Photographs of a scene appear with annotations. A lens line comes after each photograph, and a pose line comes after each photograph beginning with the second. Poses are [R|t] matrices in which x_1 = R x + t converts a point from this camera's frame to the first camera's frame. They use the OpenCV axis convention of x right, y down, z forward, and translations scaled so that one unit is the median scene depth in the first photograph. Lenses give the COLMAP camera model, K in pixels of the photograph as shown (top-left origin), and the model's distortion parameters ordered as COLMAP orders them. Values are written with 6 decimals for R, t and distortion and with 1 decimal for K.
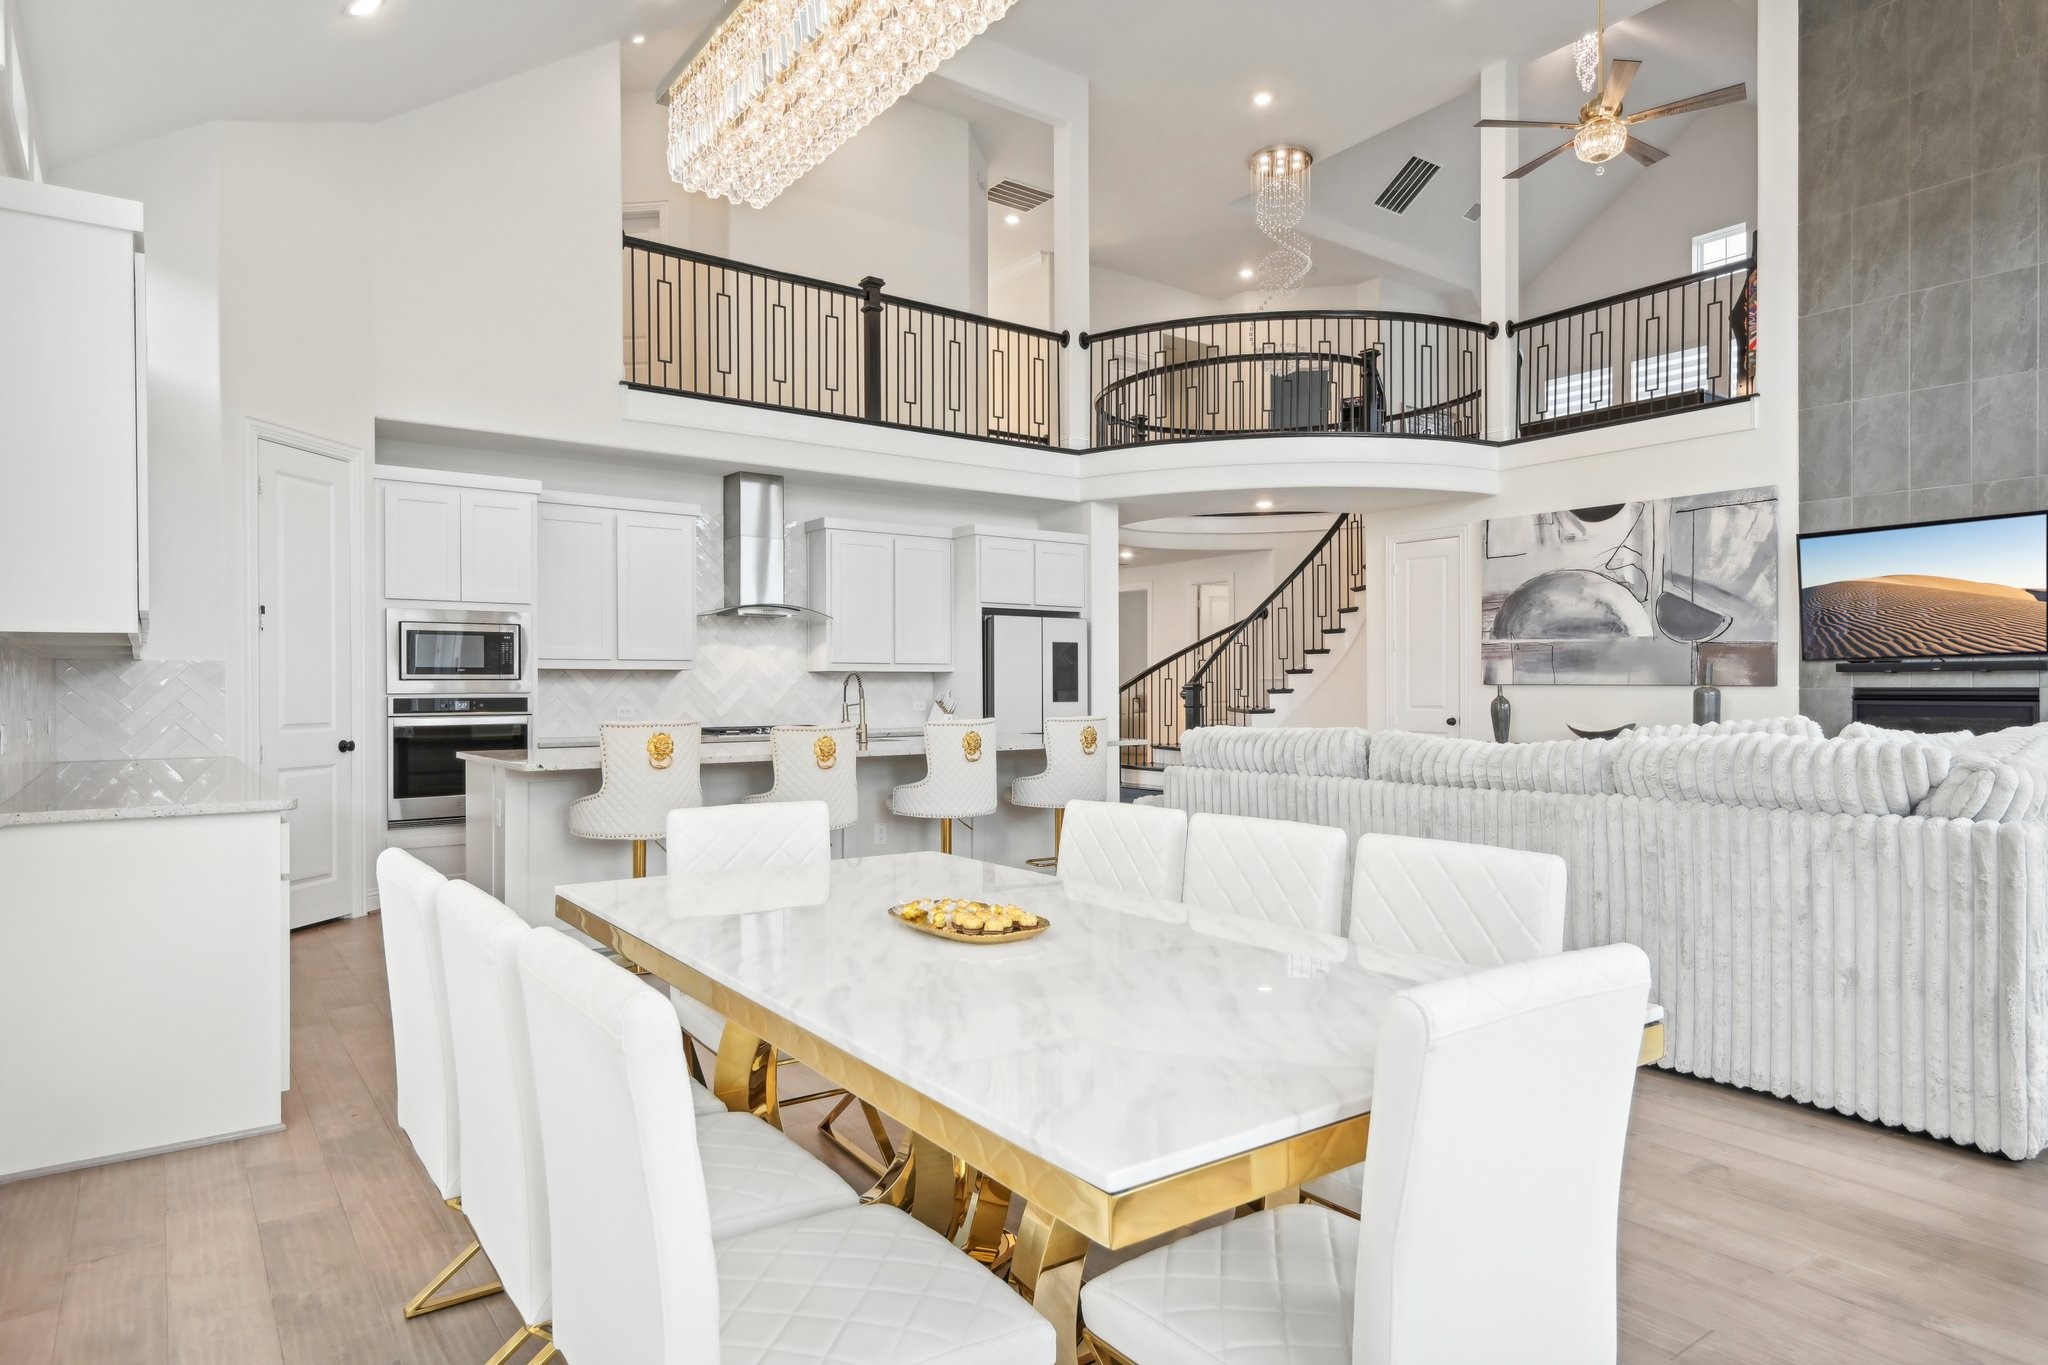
lens RADIAL K [[1137.6, 0, 1025.2], [0, 1137.6, 683.3], [0, 0, 1]] dist [0.006369, 0.001680]
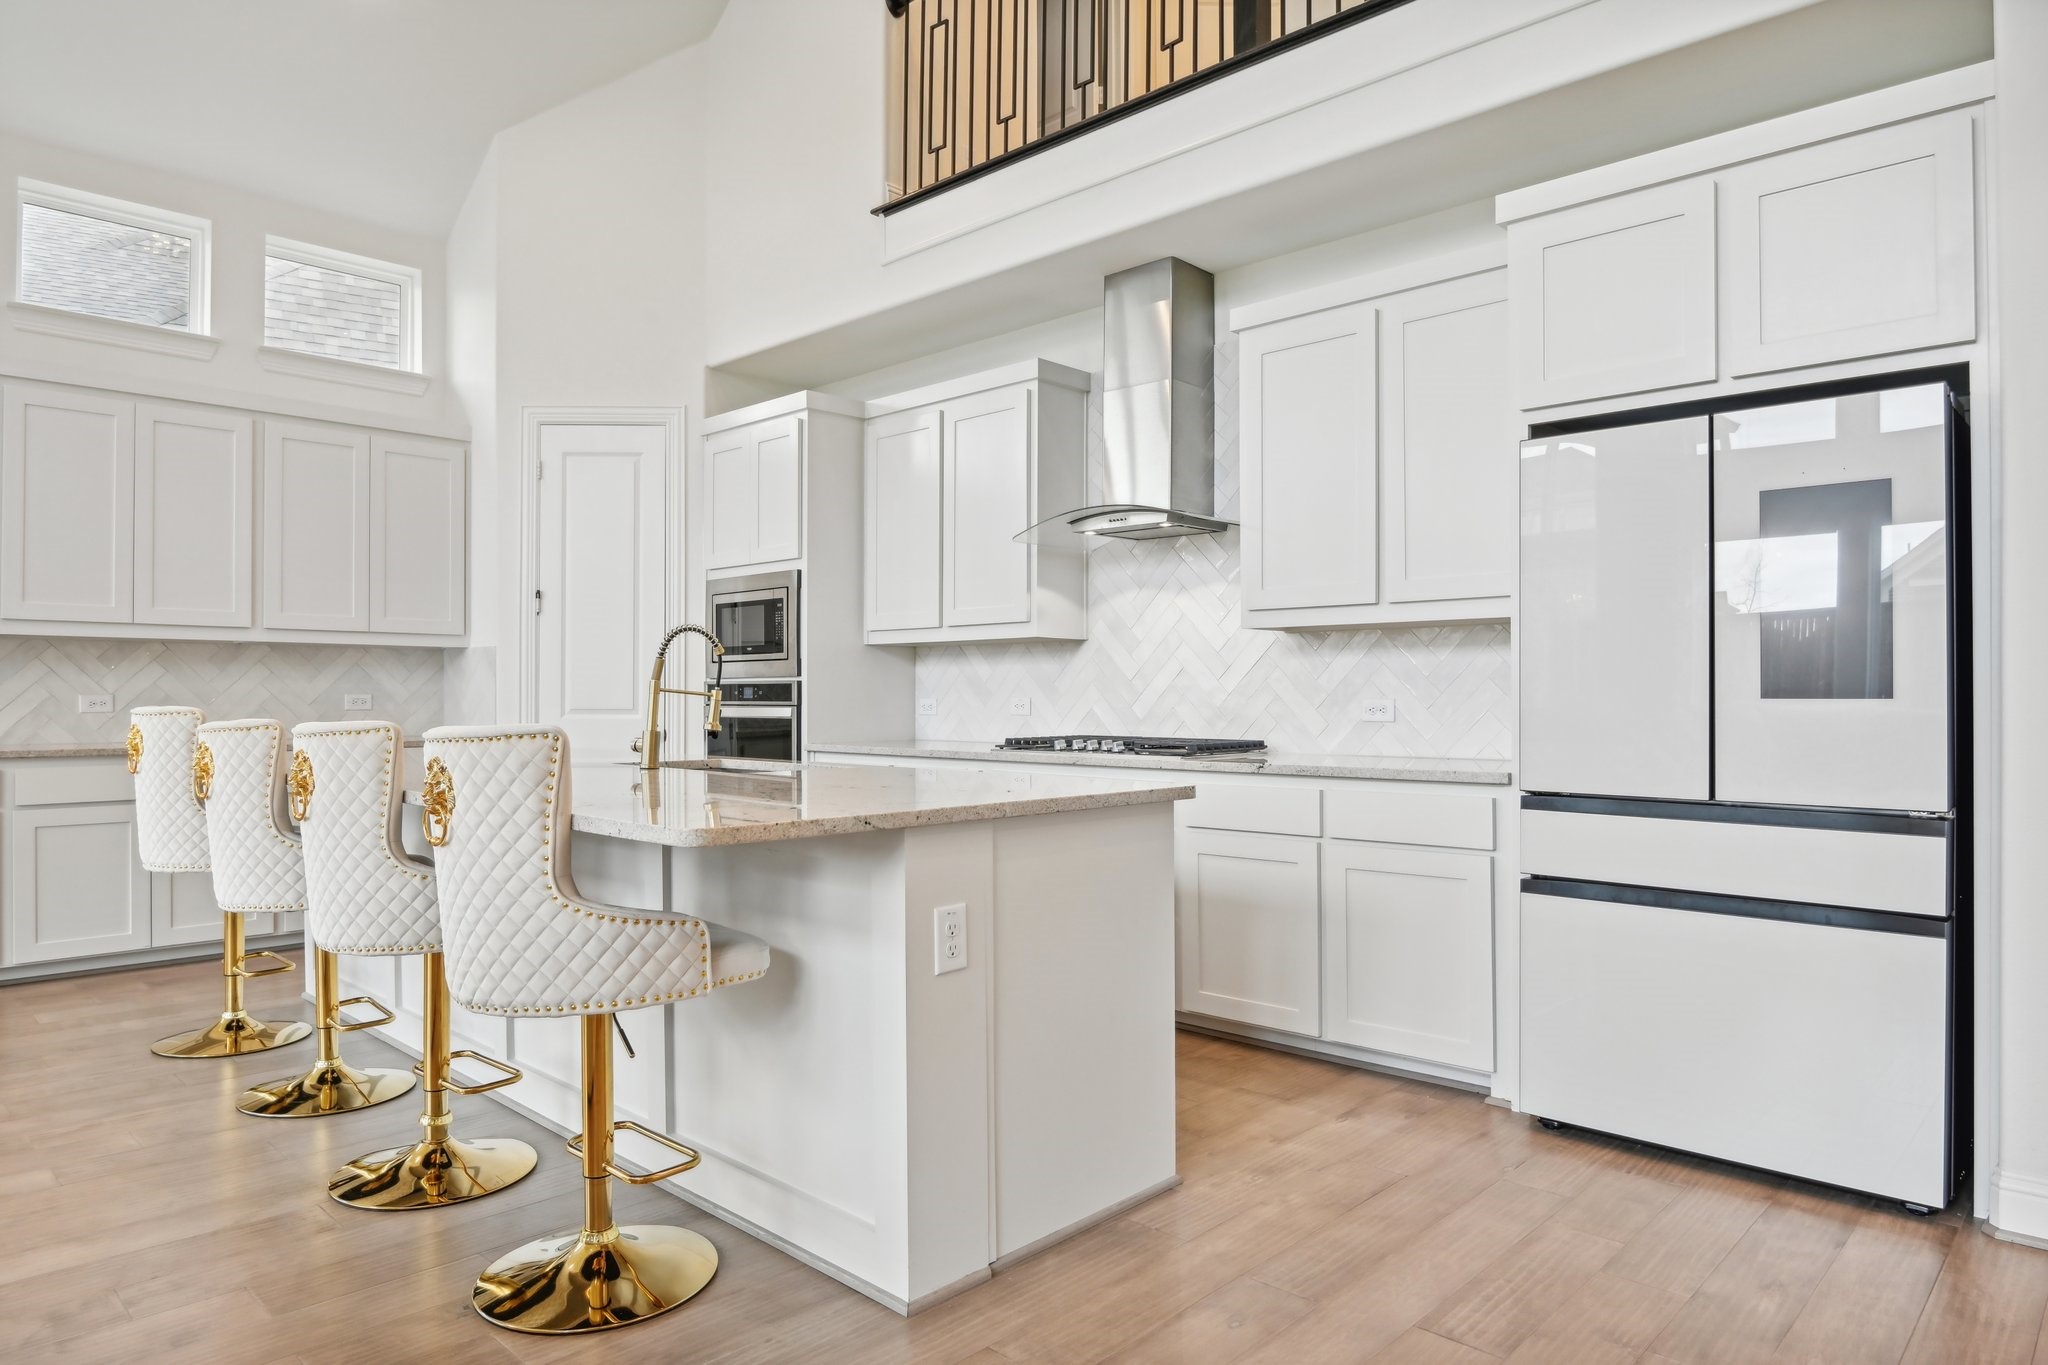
lens RADIAL K [[1250.5, 0, 1016.5], [0, 1250.5, 687.4], [0, 0, 1]] dist [0.006107, -0.003372]
pose [[0.156795, 0.002065, -0.987629, 0.337655], [0.006562, 0.999974, 0.003133, 0.011692], [0.987609, -0.006972, 0.156778, 0.846039]]
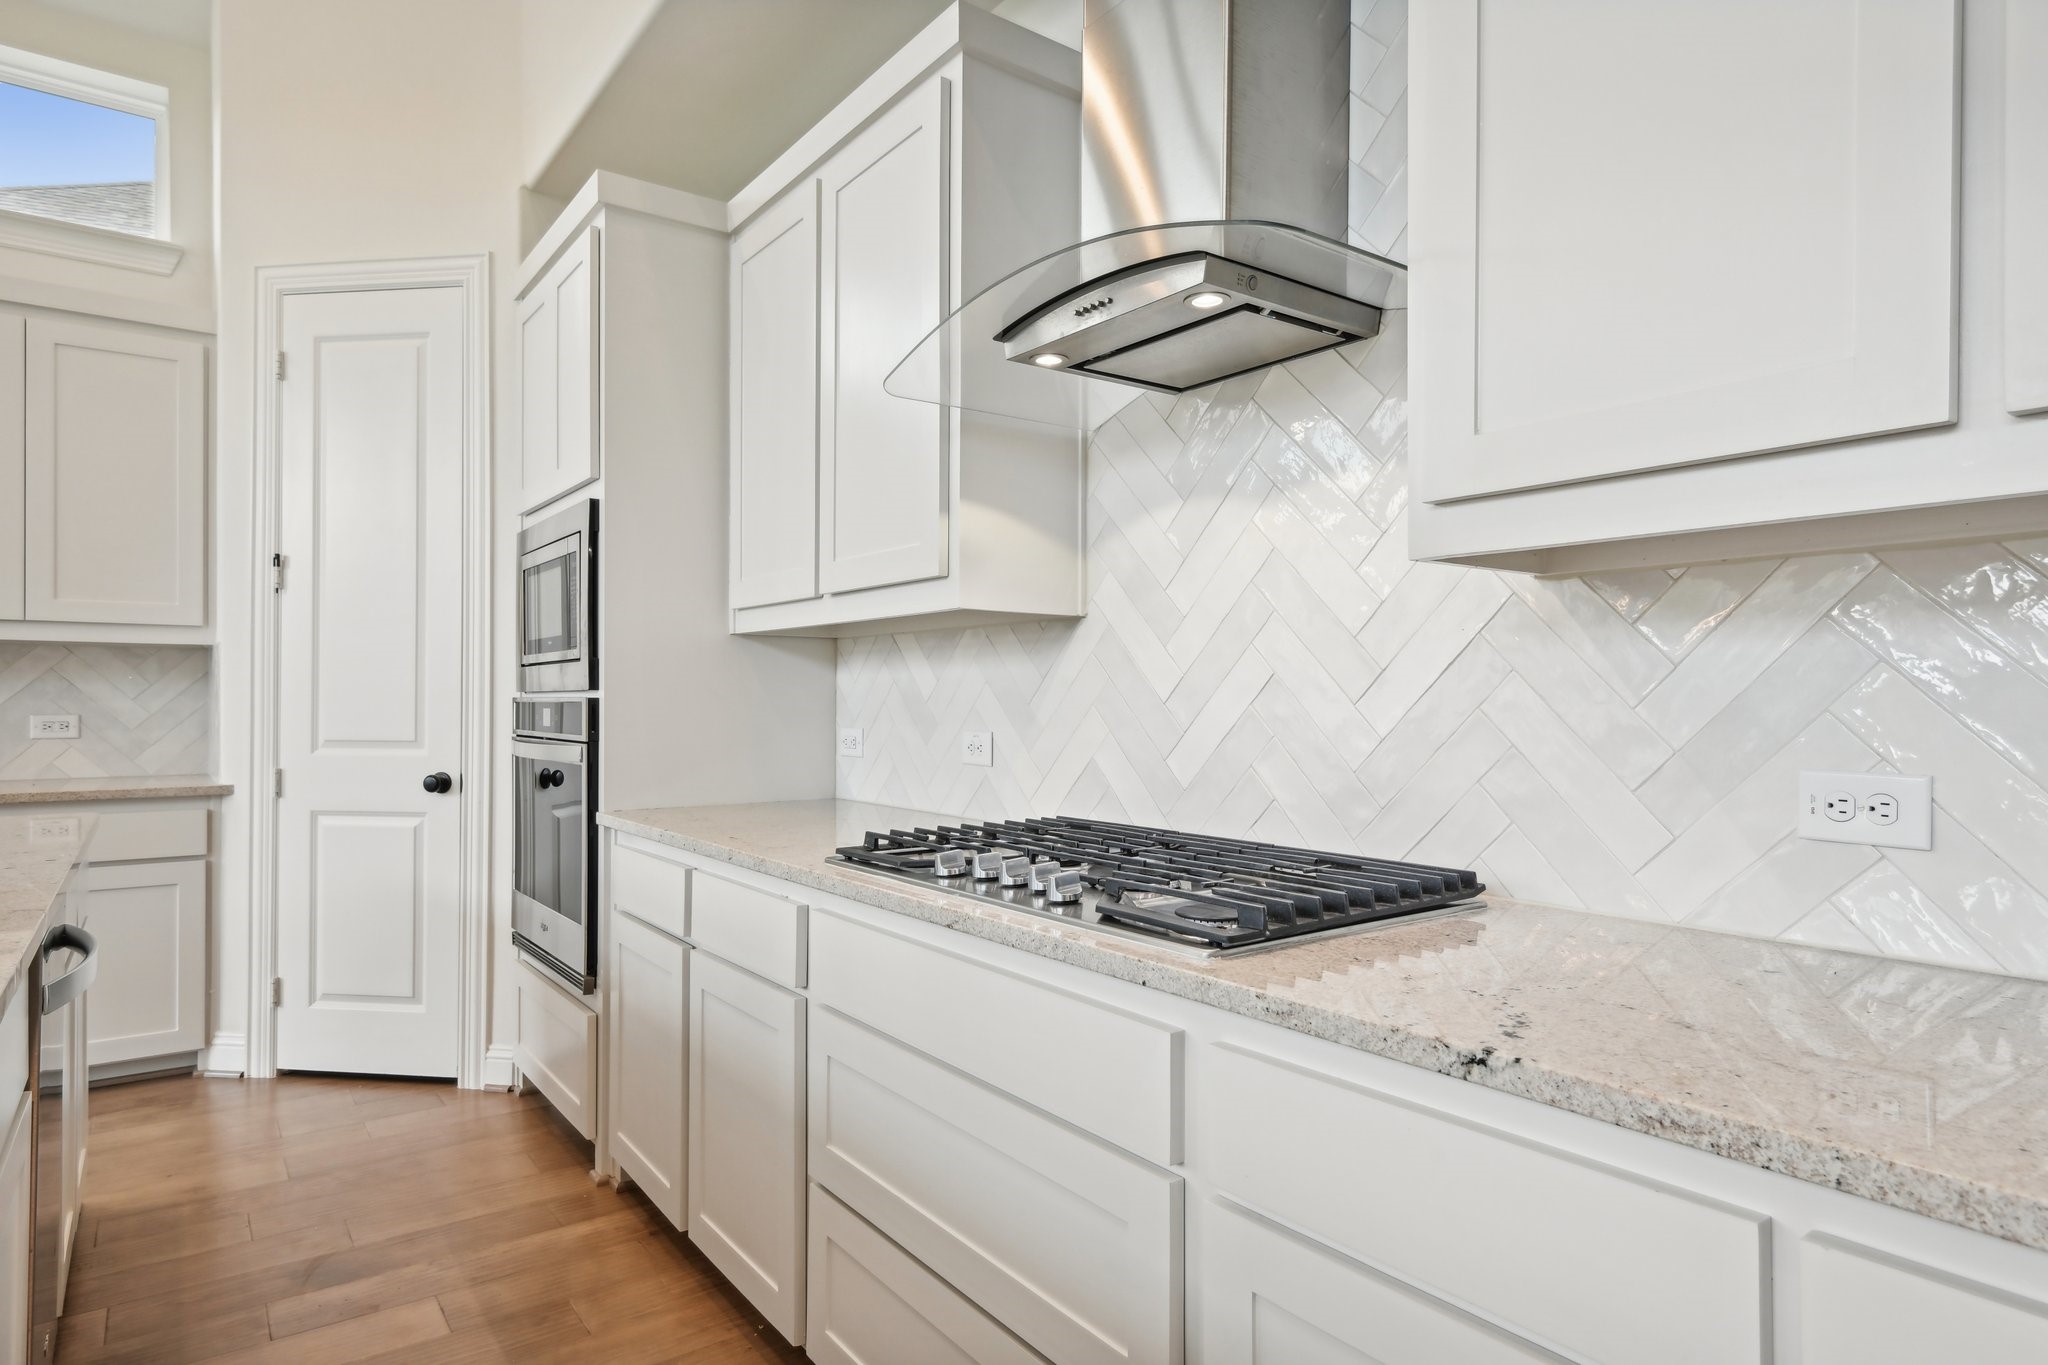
lens RADIAL K [[1137.6, 0, 1042.5], [0, 1137.6, 695.2], [0, 0, 1]] dist [0.006369, 0.001680]
pose [[0.006340, 0.003310, -0.999974, -0.012619], [0.005303, 0.999980, 0.003343, 0.008035], [0.999966, -0.005324, 0.006322, 0.971429]]
